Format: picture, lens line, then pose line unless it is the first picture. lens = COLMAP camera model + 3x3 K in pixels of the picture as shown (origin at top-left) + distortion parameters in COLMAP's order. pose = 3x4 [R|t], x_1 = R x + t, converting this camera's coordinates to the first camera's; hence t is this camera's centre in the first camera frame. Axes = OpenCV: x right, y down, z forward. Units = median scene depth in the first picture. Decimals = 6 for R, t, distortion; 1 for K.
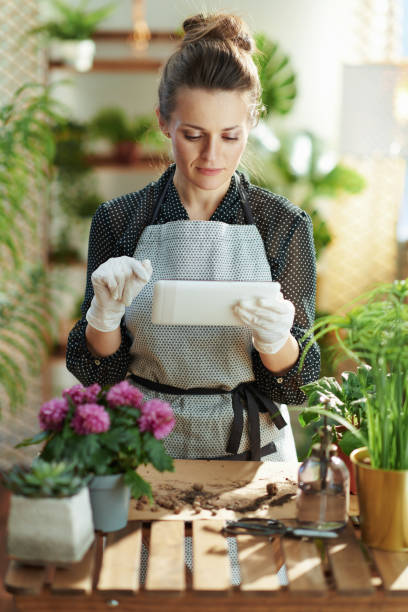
lens RADIAL K [[1460.0, 0, 204.0], [0, 1460.0, 306.0], [0, 0, 1]] dist [-0.064258, 0.072129]
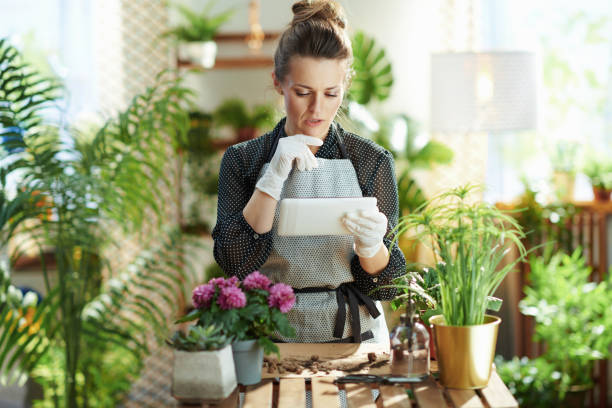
lens RADIAL K [[1460.0, 0, 306.0], [0, 1460.0, 204.0], [0, 0, 1]] dist [-0.064258, 0.072129]
pose [[0.999446, -0.032189, -0.008422, 0.003420], [0.031352, 0.995843, -0.085516, 0.100182], [0.011140, 0.085204, 0.996301, -0.303947]]
